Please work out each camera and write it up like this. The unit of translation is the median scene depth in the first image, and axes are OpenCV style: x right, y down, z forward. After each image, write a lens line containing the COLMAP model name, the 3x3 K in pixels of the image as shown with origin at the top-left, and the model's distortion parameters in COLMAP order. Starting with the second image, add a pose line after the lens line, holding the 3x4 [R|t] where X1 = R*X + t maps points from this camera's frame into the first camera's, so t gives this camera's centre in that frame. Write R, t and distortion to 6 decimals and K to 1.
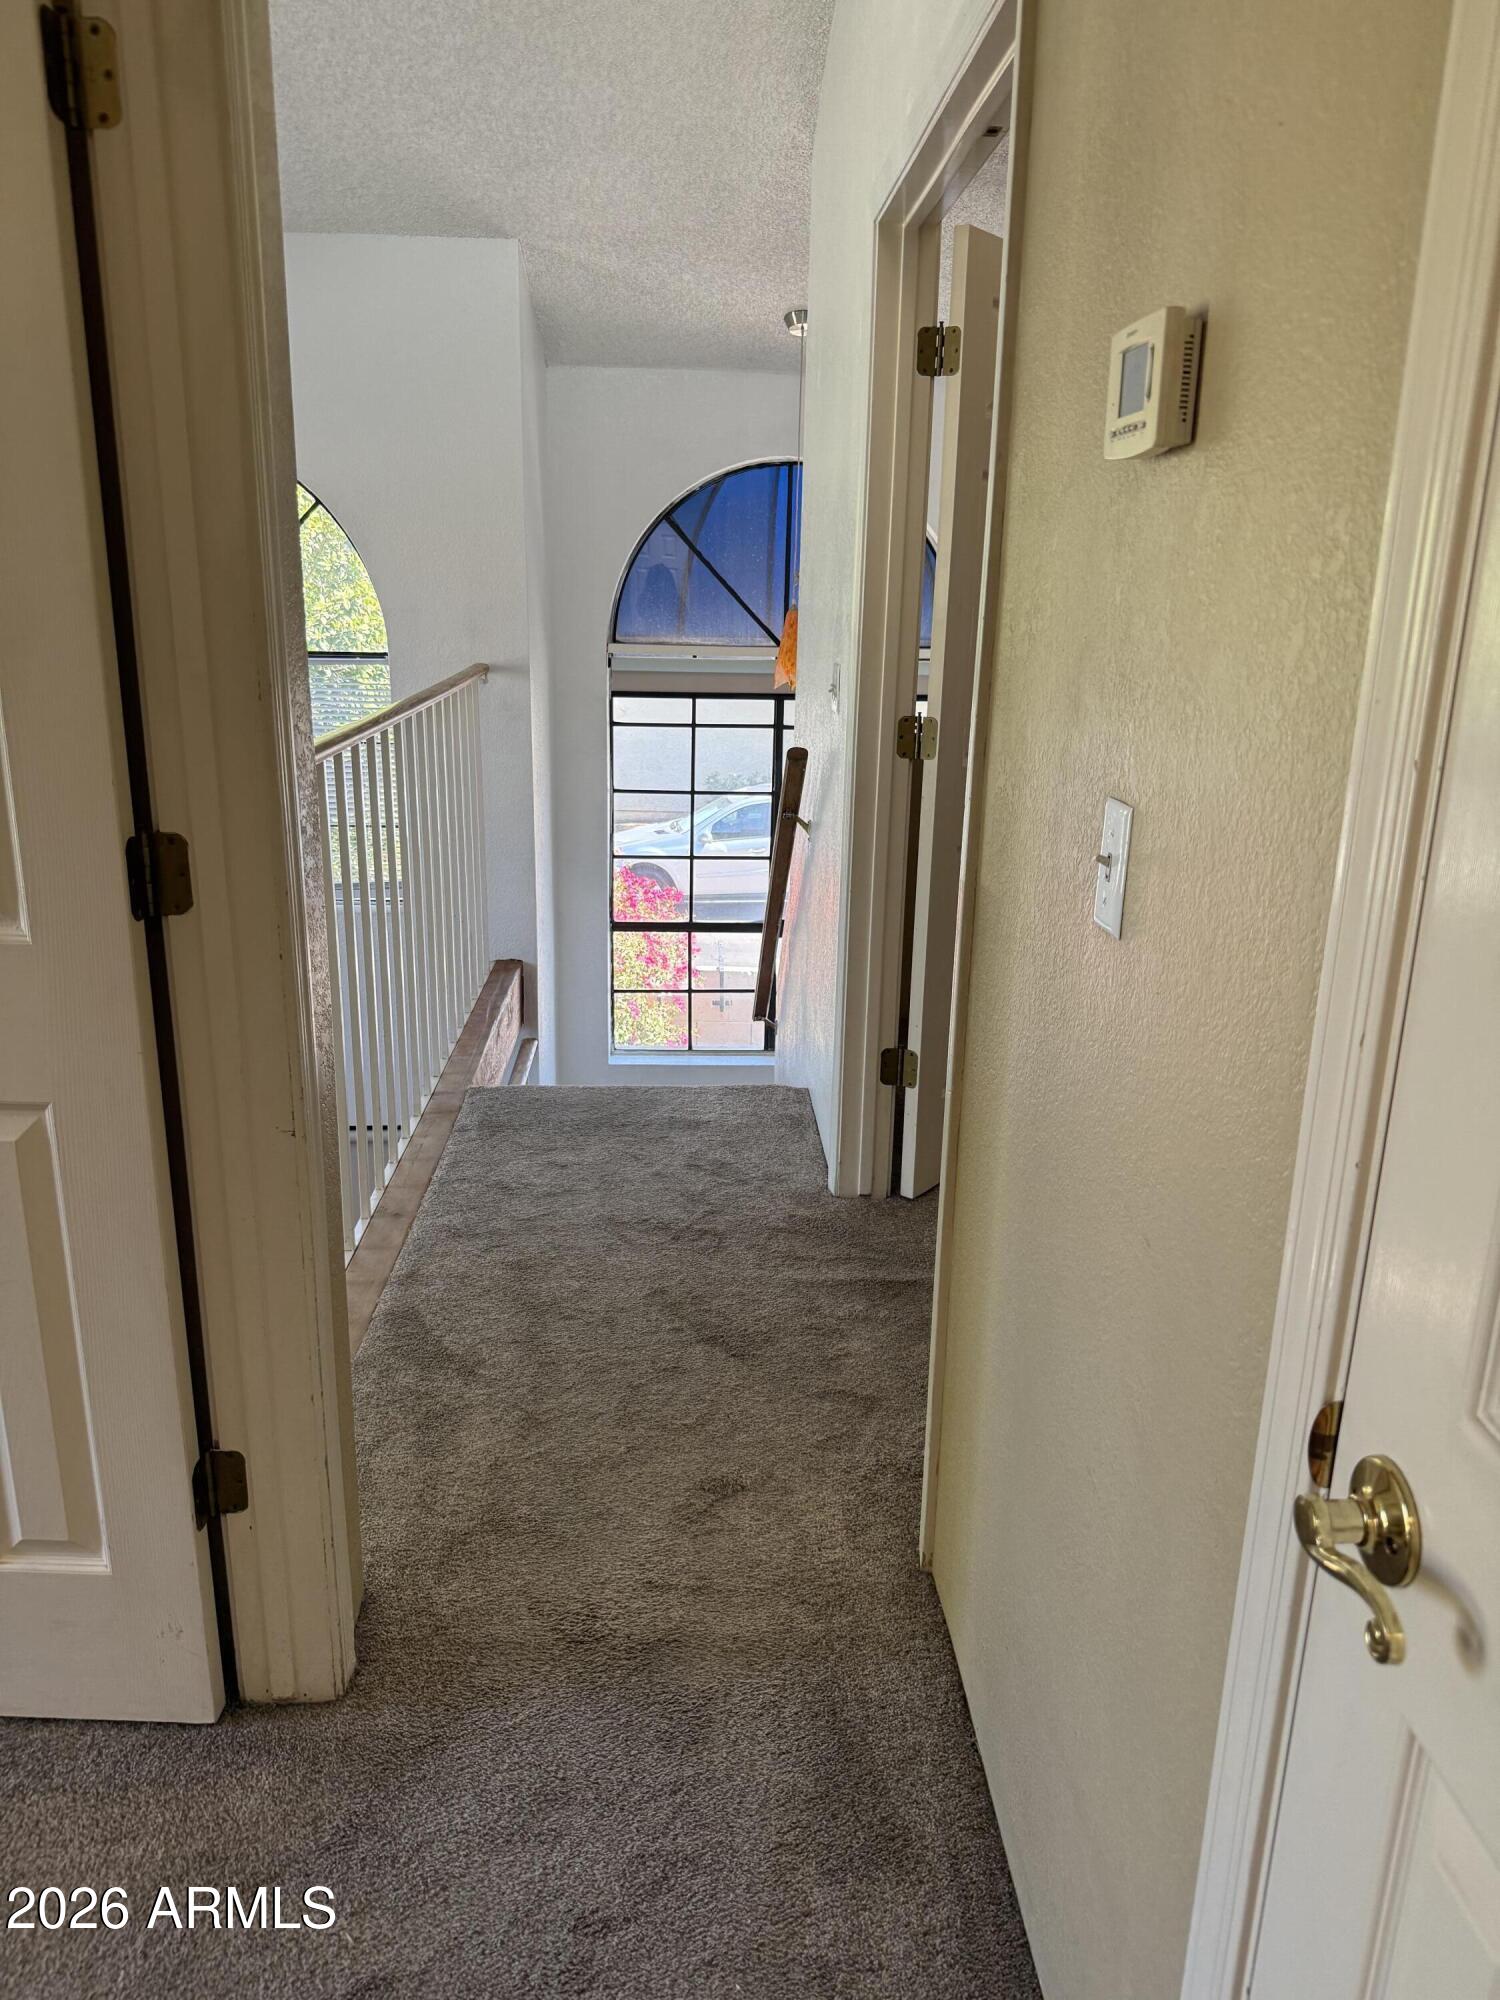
lens RADIAL K [[1428.1, 0, 731.2], [0, 1428.1, 996.1], [0, 0, 1]] dist [0.039433, -0.059370]
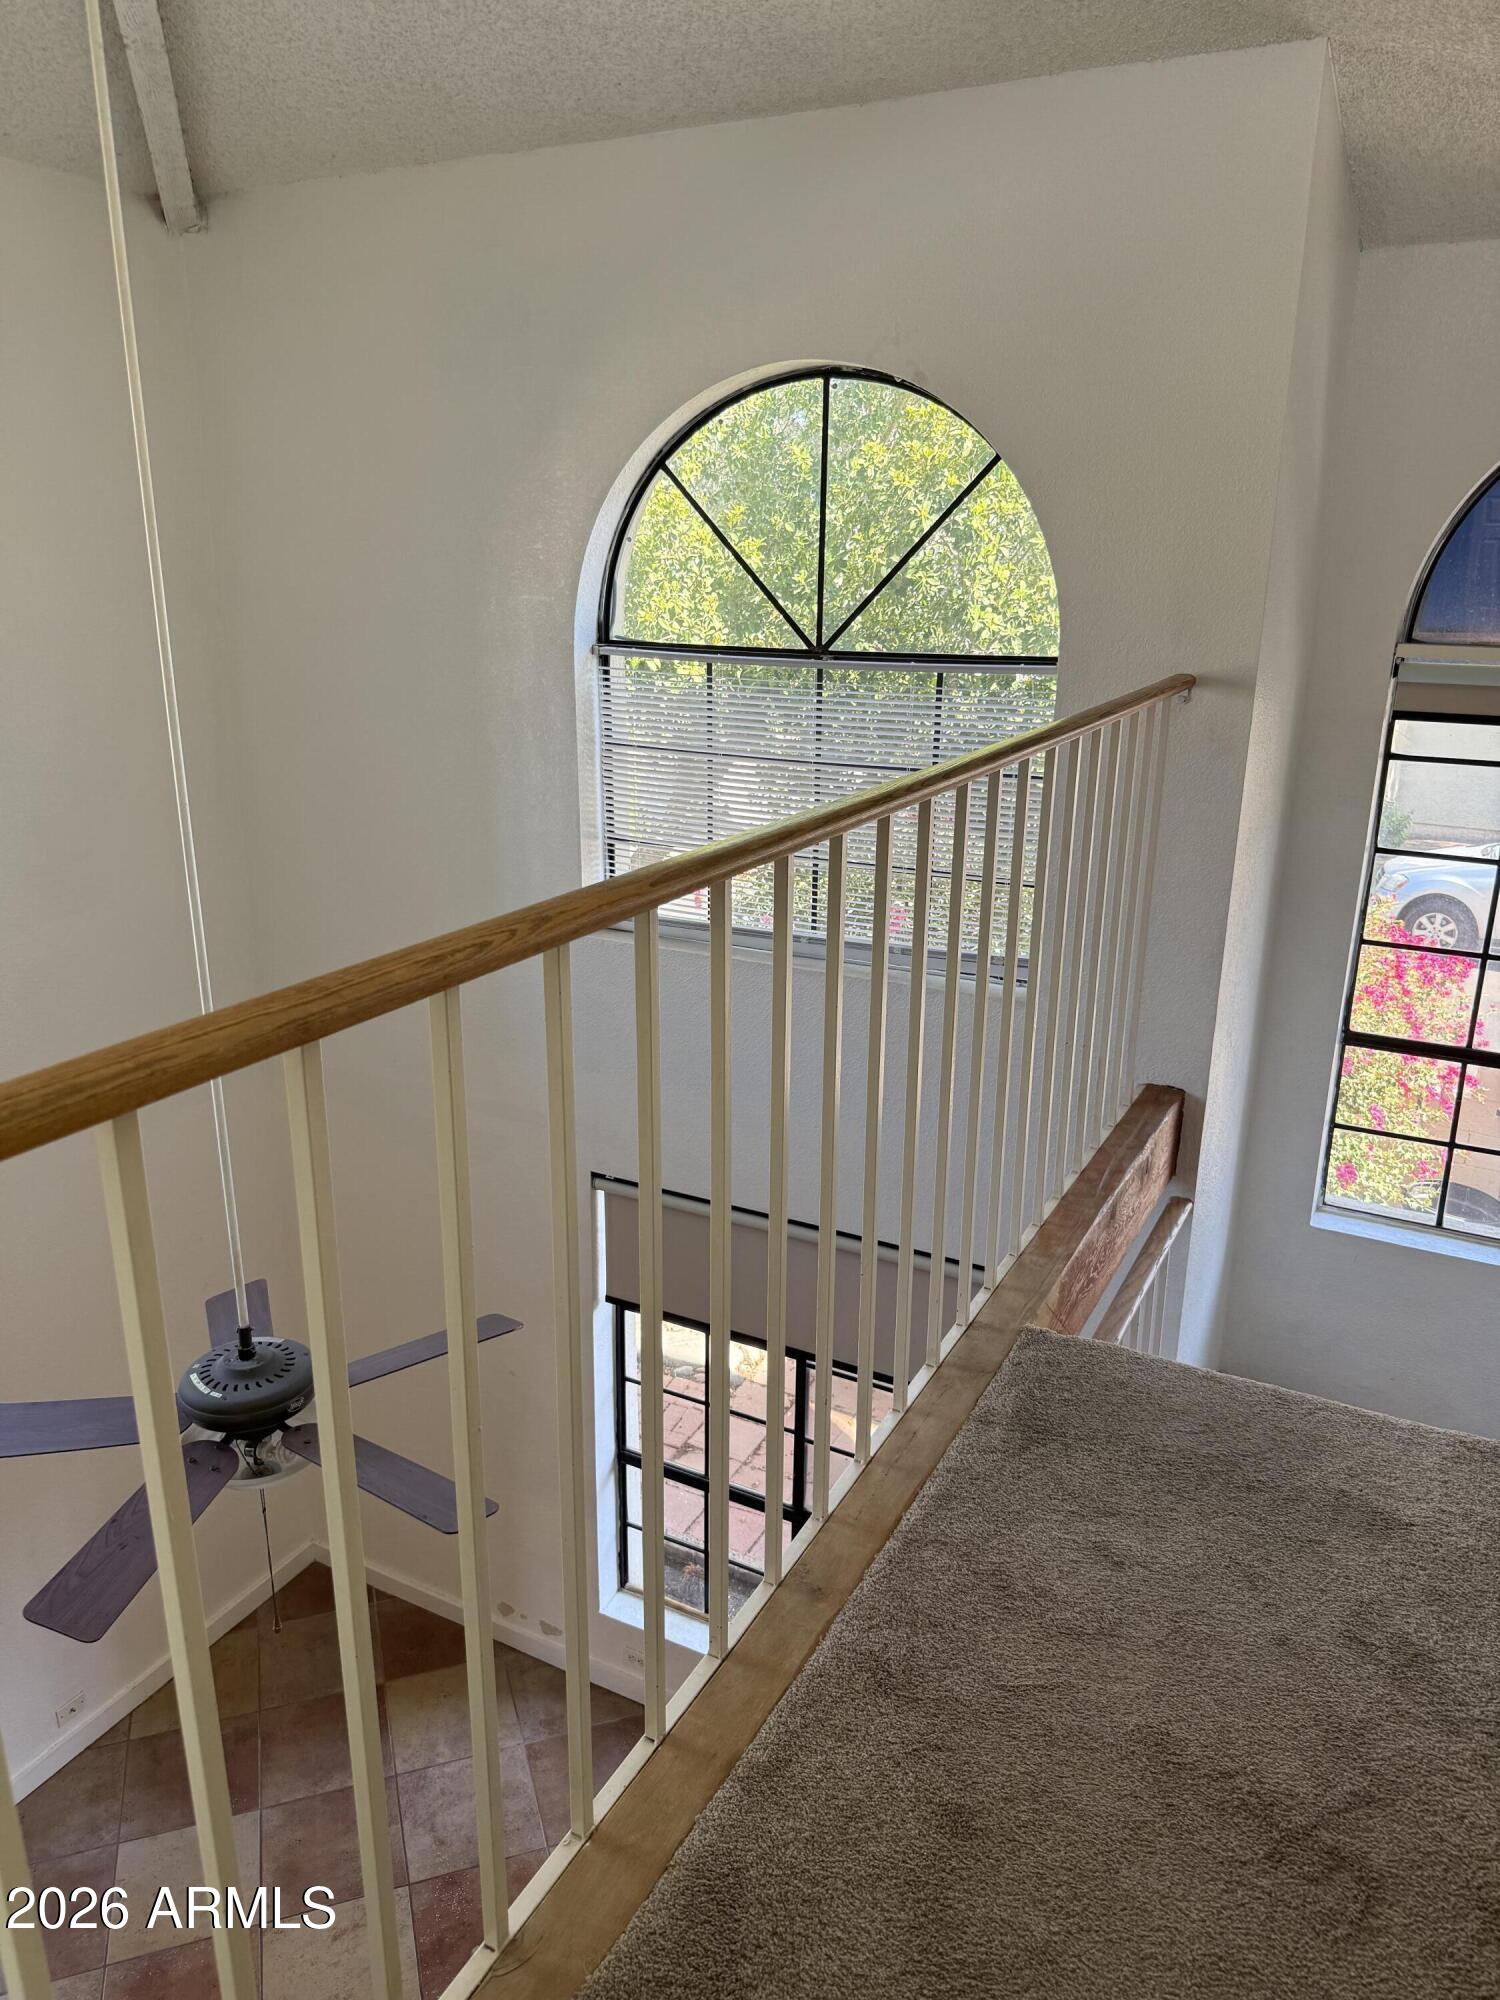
lens RADIAL K [[1428.1, 0, 731.2], [0, 1428.1, 996.1], [0, 0, 1]] dist [0.039433, -0.059370]
pose [[0.862287, 0.143764, -0.485585, -0.001407], [-0.136418, 0.989355, 0.050664, -0.082280], [0.487699, 0.022556, 0.872720, 0.284843]]
